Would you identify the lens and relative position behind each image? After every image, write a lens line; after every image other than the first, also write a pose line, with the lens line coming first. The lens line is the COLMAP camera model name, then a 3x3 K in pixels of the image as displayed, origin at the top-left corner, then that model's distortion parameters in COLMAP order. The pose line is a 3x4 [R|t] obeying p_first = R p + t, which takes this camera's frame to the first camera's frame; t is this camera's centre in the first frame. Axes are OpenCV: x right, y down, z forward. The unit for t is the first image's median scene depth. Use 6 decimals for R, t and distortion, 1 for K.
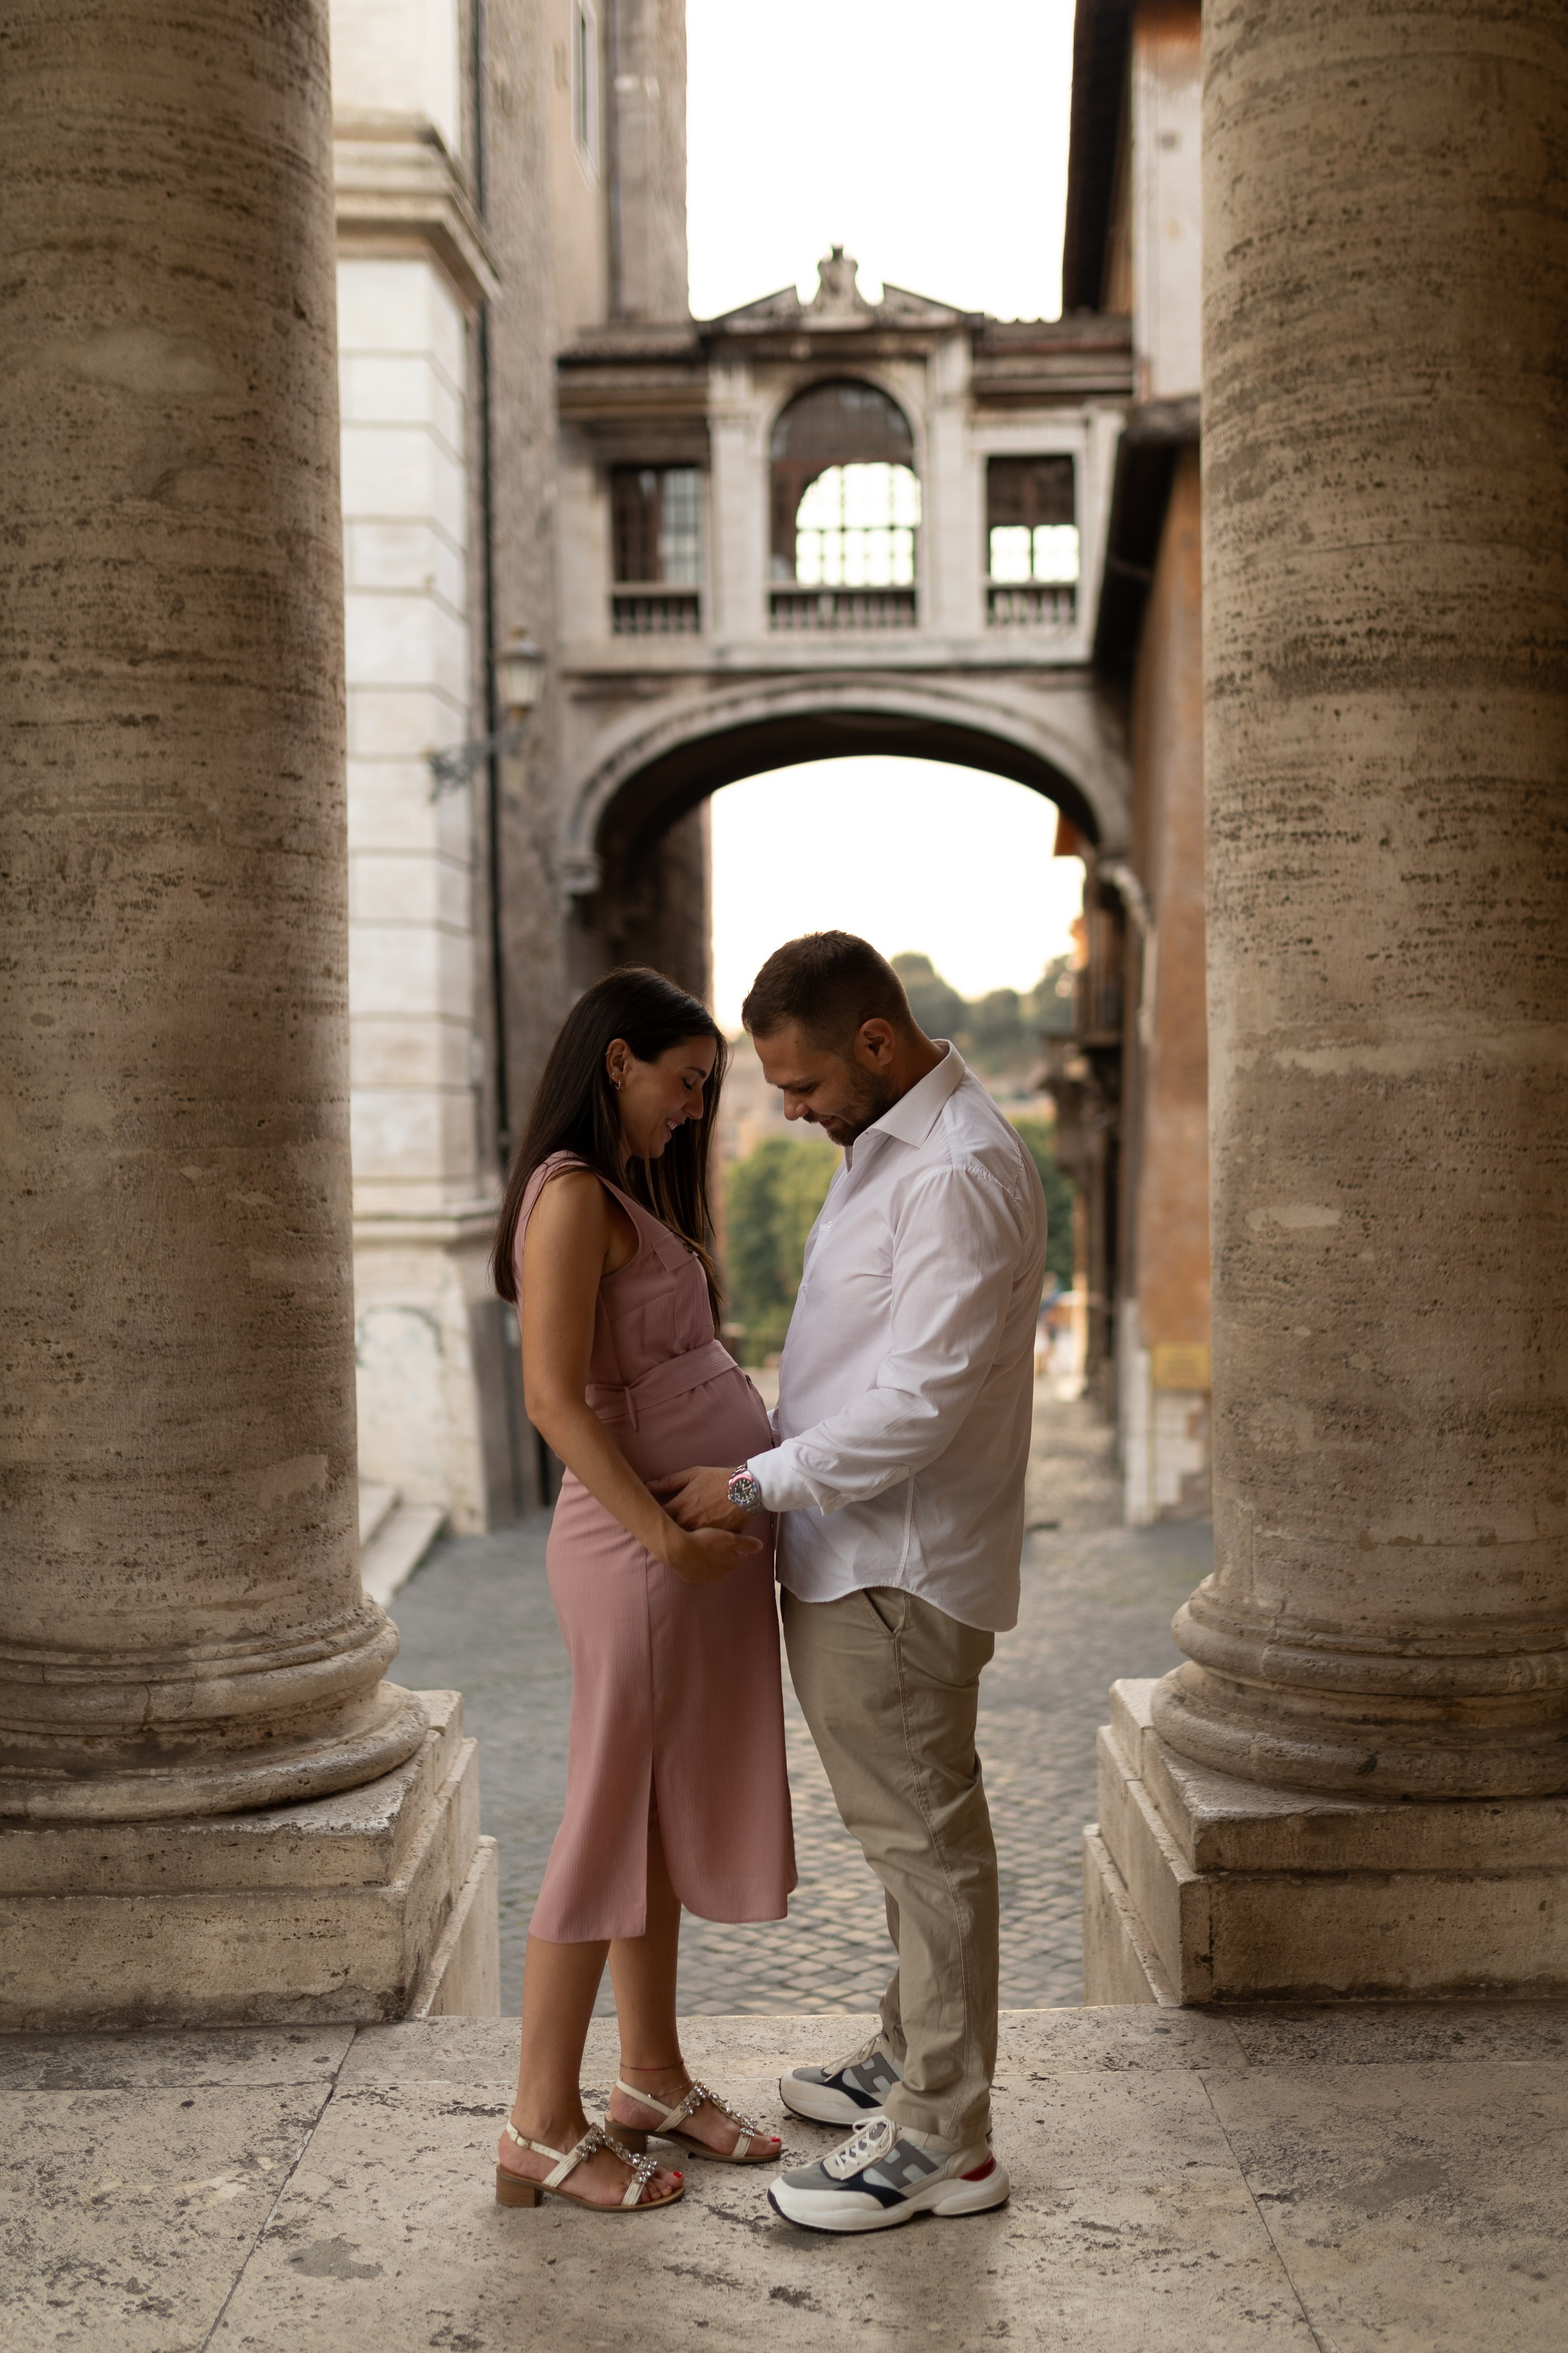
lens RADIAL K [[2287.8, 0, 782.7], [0, 2287.8, 1178.4], [0, 0, 1]] dist [-0.007745, 0.000000]
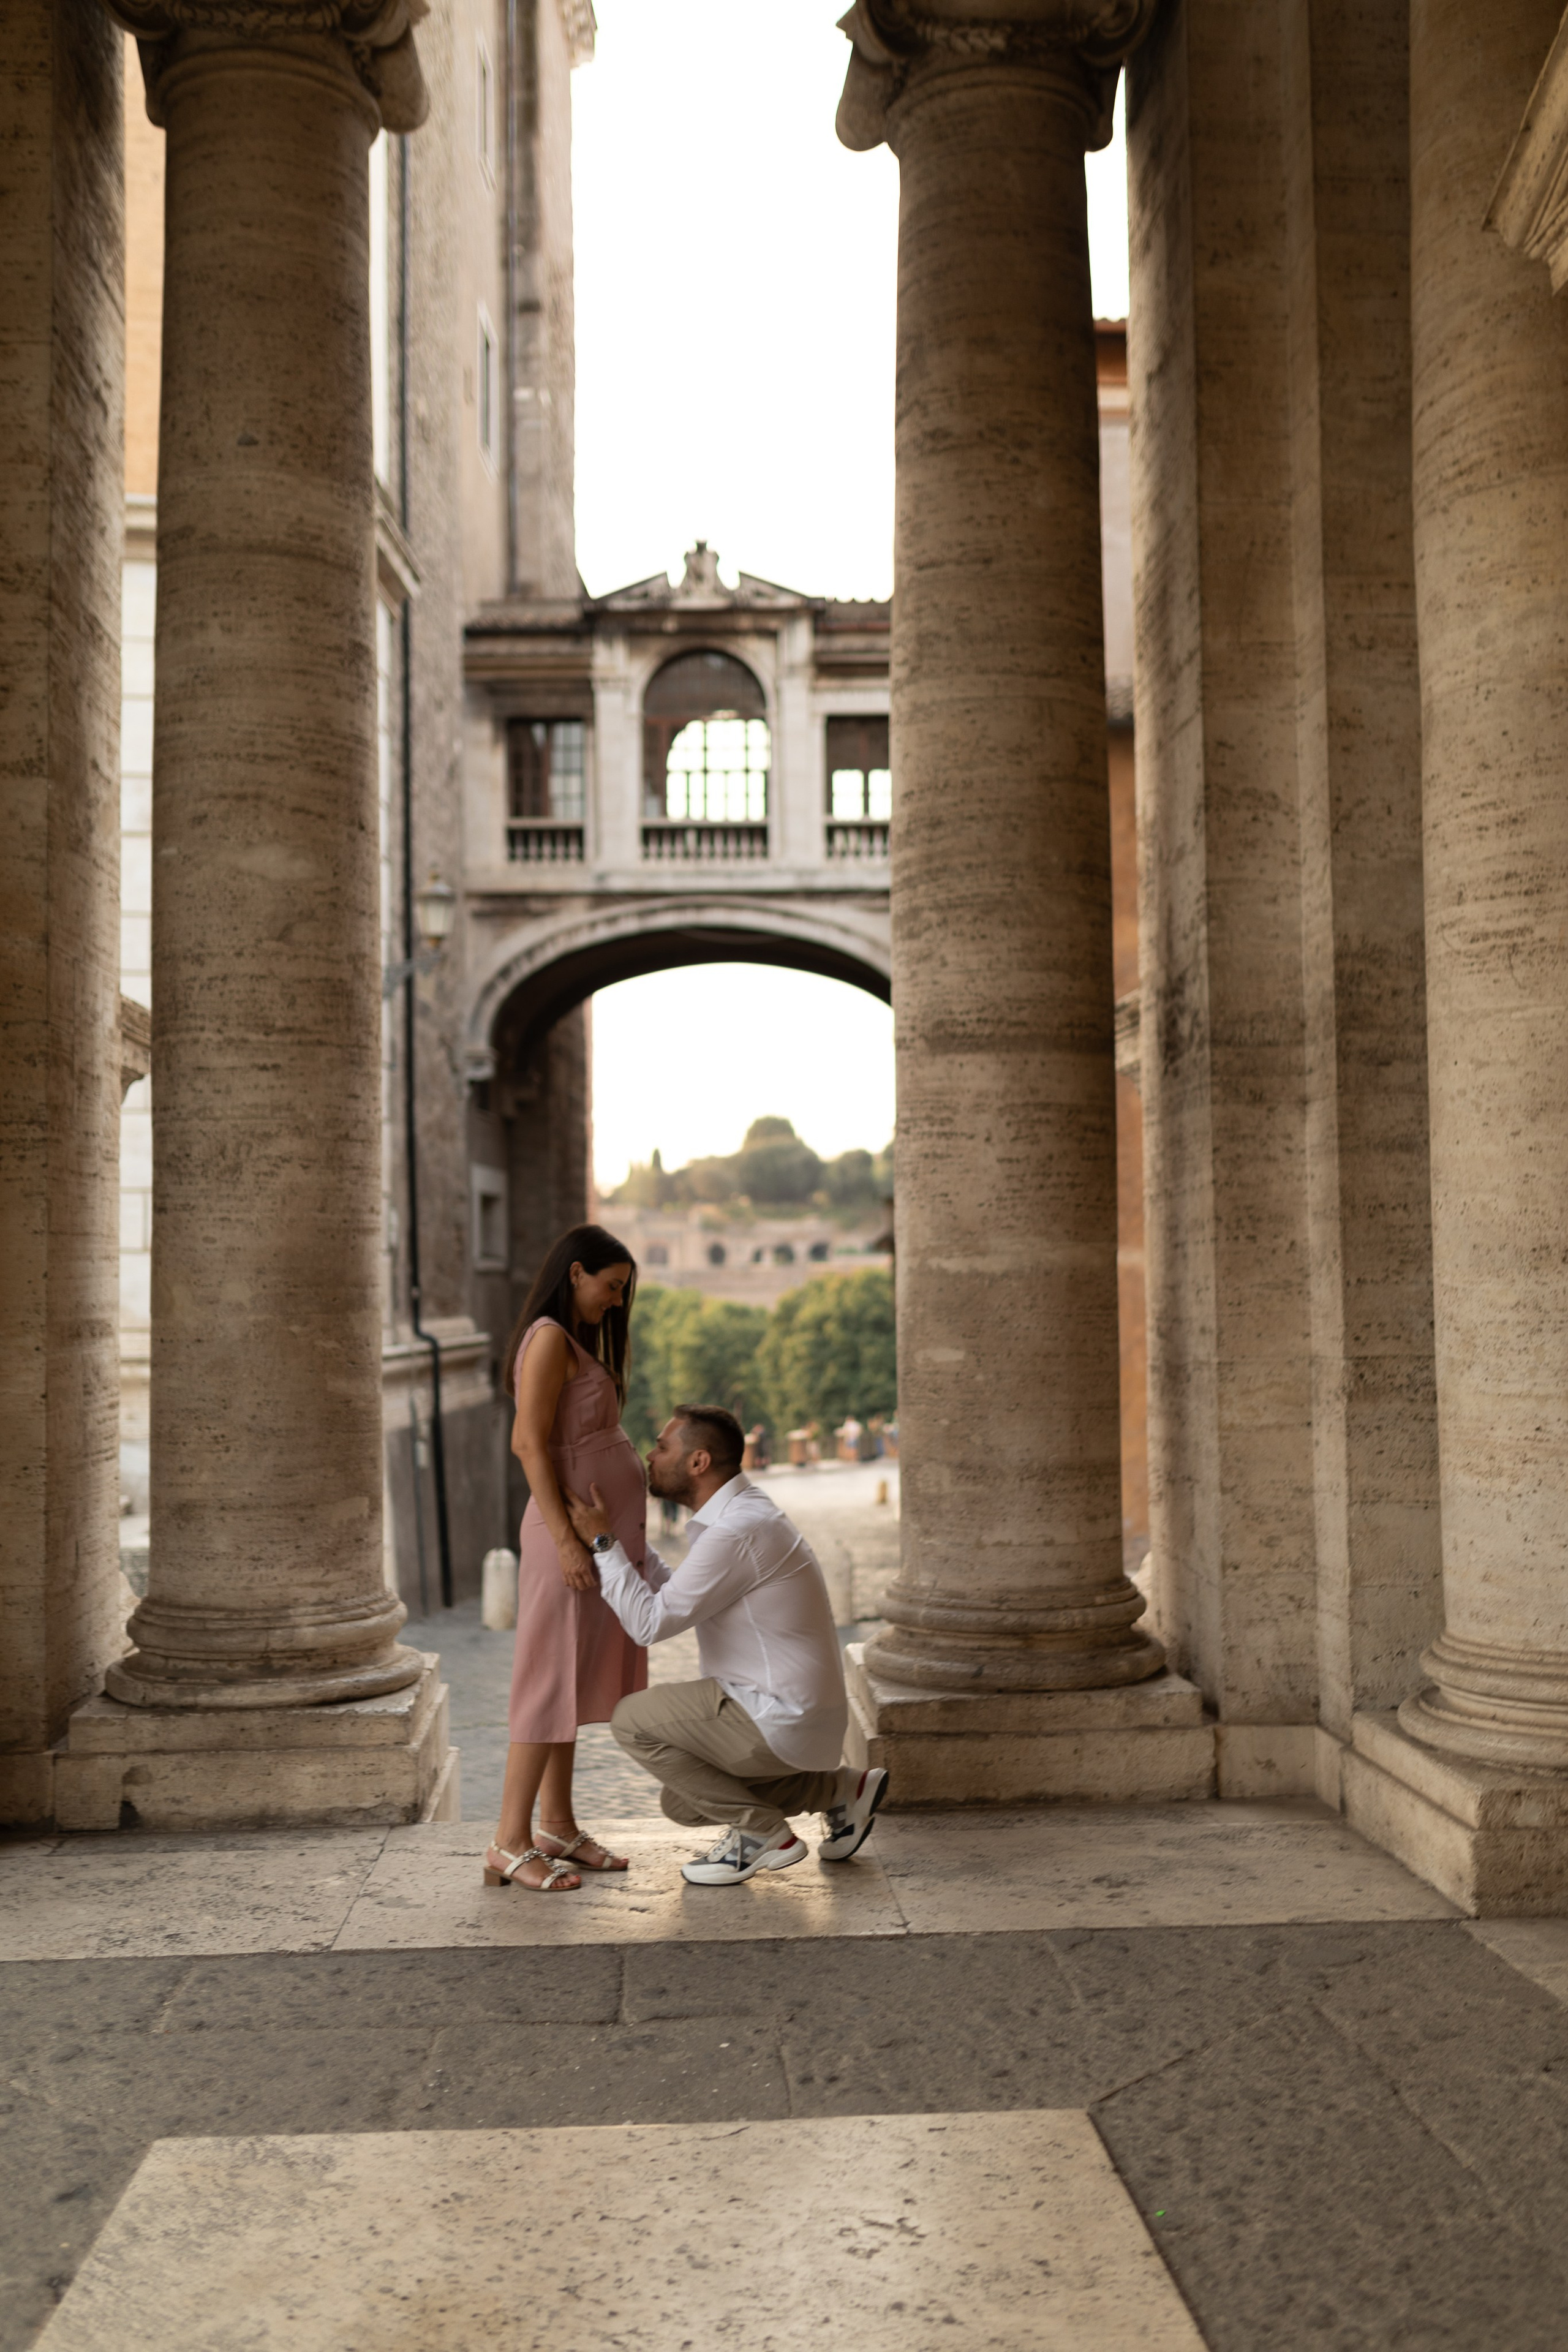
lens RADIAL K [[2287.0, 0, 797.8], [0, 2287.0, 1175.8], [0, 0, 1]] dist [-0.007745, 0.000000]
pose [[0.998113, 0.004493, 0.061242, 0.011925], [-0.000565, 0.997949, -0.064018, -0.007582], [-0.061404, 0.063863, 0.996068, -0.726541]]
